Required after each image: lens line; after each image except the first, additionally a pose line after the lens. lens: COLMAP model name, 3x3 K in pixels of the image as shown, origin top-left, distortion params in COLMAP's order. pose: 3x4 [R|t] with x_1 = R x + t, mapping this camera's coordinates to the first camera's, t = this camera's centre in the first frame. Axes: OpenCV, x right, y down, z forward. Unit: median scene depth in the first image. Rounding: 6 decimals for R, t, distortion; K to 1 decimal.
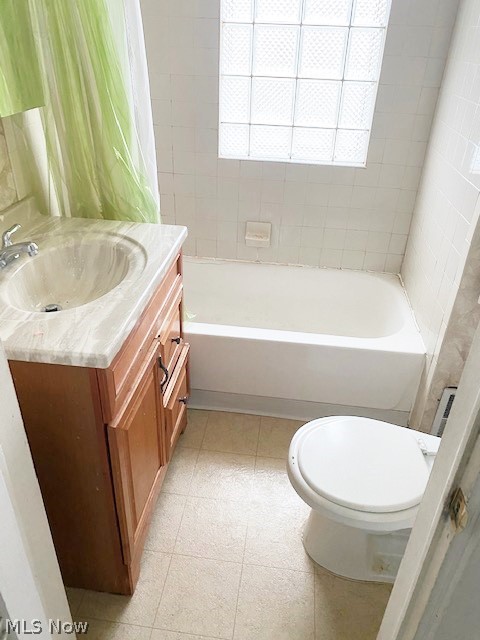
lens RADIAL K [[495.3, 0, 239.7], [0, 495.3, 324.3], [0, 0, 1]] dist [0.047370, -0.059182]
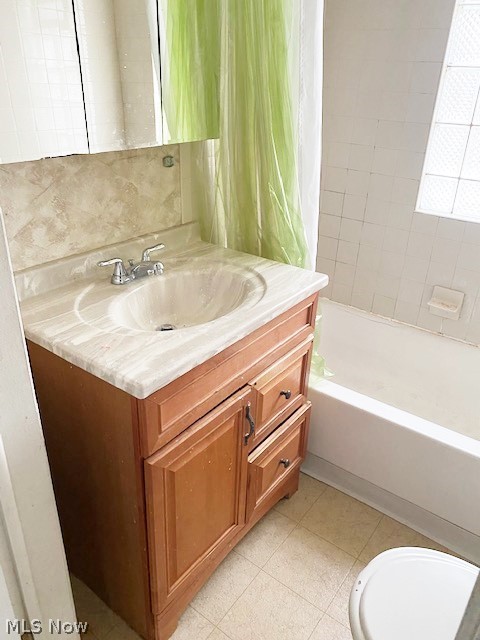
lens RADIAL K [[495.3, 0, 242.2], [0, 495.3, 318.3], [0, 0, 1]] dist [0.047370, -0.059182]
pose [[0.870043, 0.215509, -0.443375, 0.185043], [-0.259967, 0.964738, -0.041213, -0.046097], [0.418859, 0.151120, 0.895388, 0.143670]]
